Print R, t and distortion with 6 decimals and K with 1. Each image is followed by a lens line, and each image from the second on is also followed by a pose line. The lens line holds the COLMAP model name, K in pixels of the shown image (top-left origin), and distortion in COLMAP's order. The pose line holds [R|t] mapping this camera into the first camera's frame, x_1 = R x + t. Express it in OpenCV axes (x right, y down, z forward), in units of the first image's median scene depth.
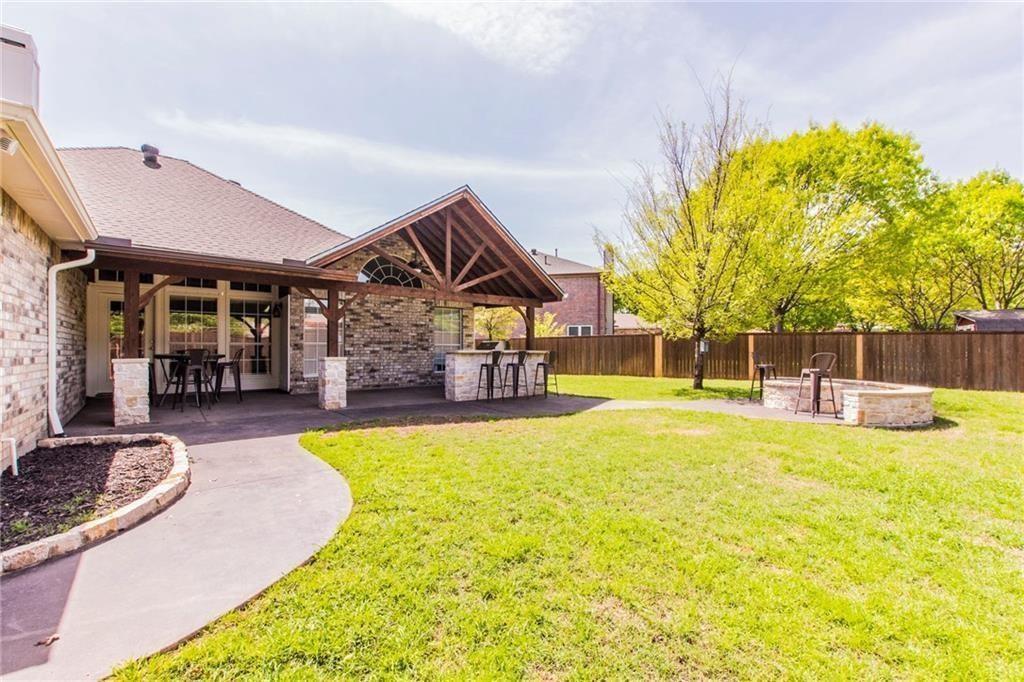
lens RADIAL K [[453.1, 0, 513.6], [0, 453.1, 344.3], [0, 0, 1]] dist [0.000591, -0.000033]
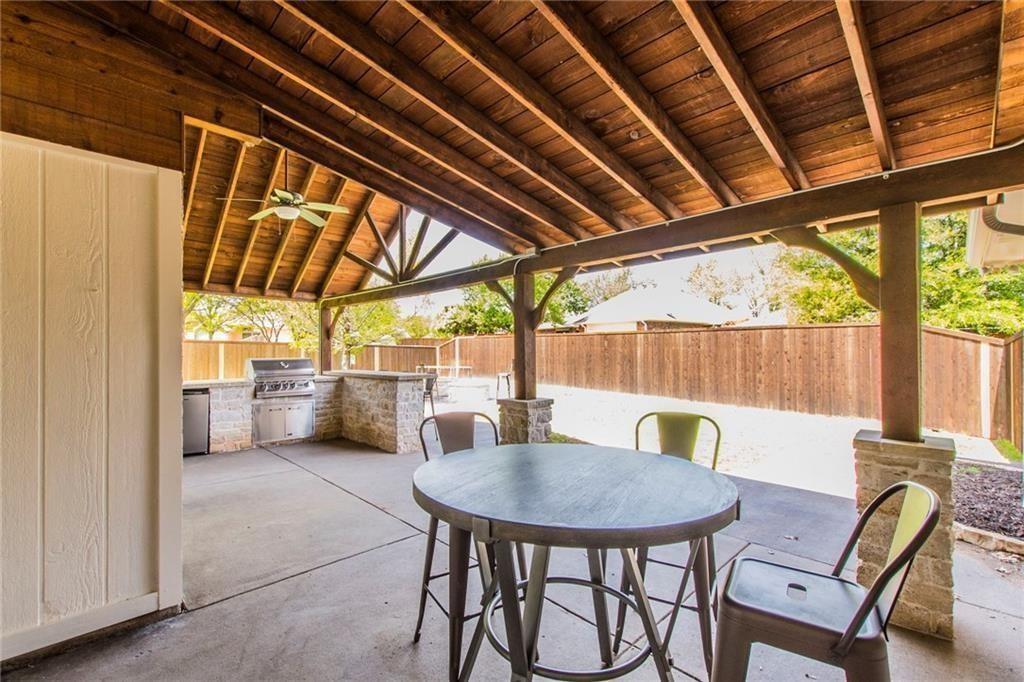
lens RADIAL K [[453.1, 0, 514.5], [0, 453.1, 346.3], [0, 0, 1]] dist [0.000591, -0.000033]
pose [[-0.120630, 0.004422, 0.992688, -0.685585], [-0.006225, 0.999967, -0.005211, -0.020579], [-0.992678, -0.006808, -0.120598, 0.798826]]
